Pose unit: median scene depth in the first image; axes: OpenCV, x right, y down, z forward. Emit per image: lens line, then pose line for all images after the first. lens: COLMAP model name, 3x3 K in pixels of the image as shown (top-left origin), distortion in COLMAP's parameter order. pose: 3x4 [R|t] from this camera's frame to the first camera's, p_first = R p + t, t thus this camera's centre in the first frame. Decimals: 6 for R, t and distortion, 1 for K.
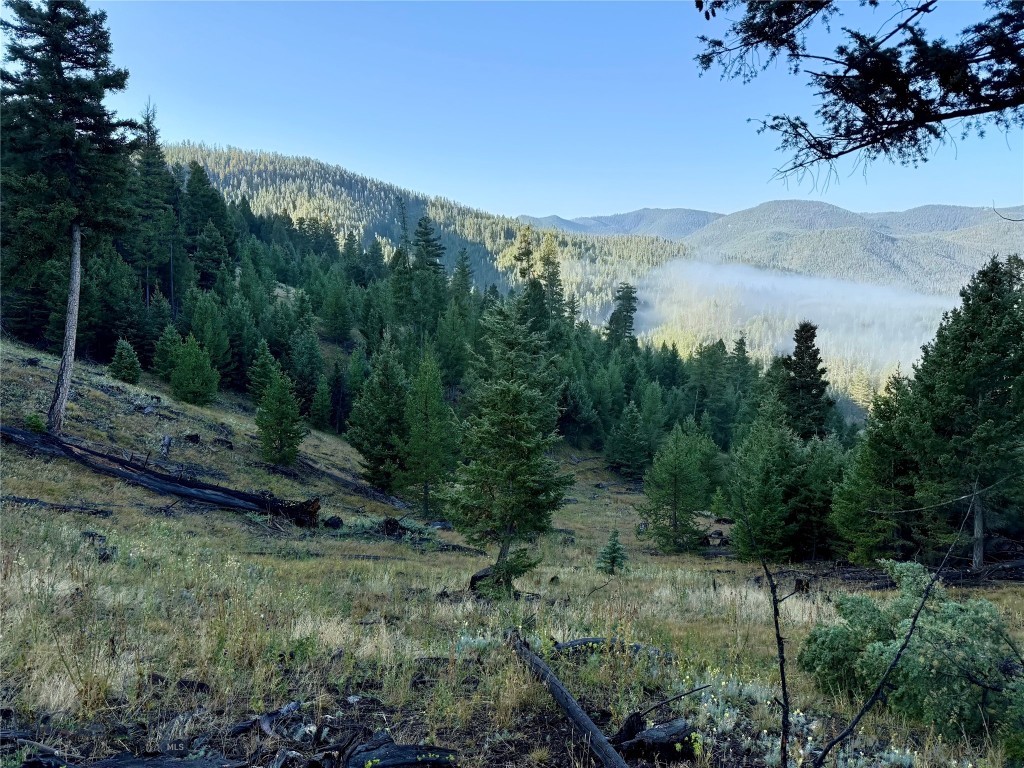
lens RADIAL K [[727.6, 0, 517.4], [0, 727.6, 383.5], [0, 0, 1]] dist [0.029167, -0.024503]
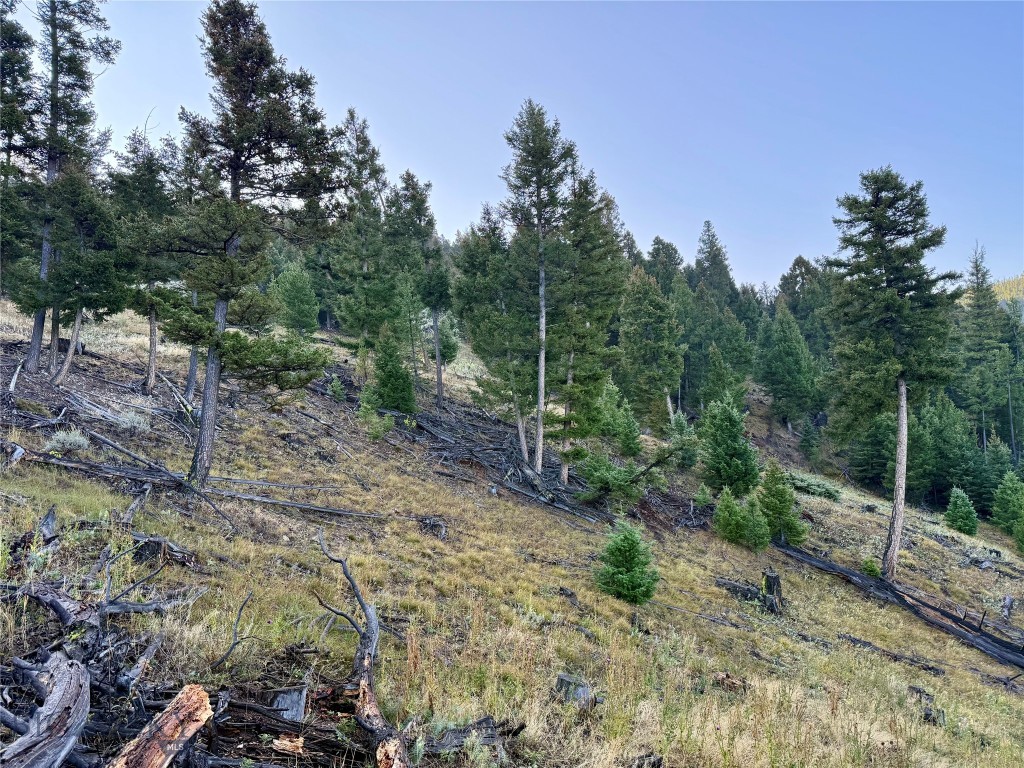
lens RADIAL K [[727.6, 0, 510.0], [0, 727.6, 387.5], [0, 0, 1]] dist [0.029167, -0.024503]
pose [[0.490256, -0.112832, -0.864244, 0.035069], [-0.052070, 0.986022, -0.158268, -0.007964], [0.870022, 0.122593, 0.477528, 0.001985]]
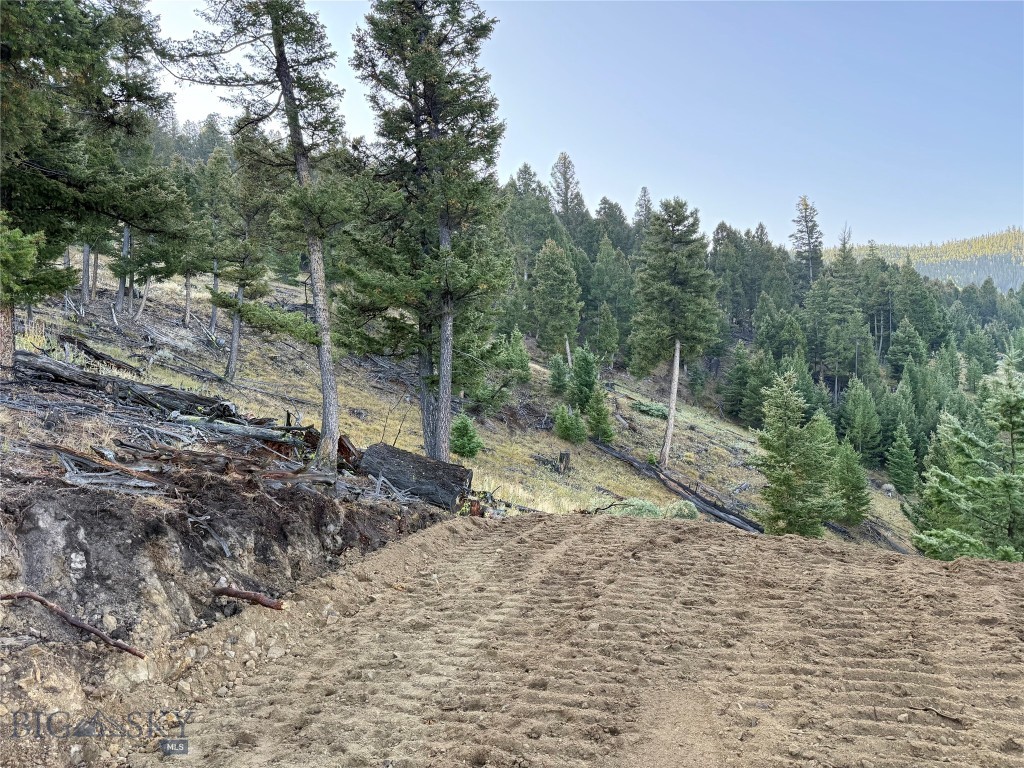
lens RADIAL K [[727.6, 0, 512.8], [0, 727.6, 399.0], [0, 0, 1]] dist [0.029167, -0.024503]
pose [[0.508410, 0.002725, -0.861111, 0.604461], [-0.094043, 0.994189, -0.052378, 0.035302], [0.855965, 0.107611, 0.505712, -0.119071]]
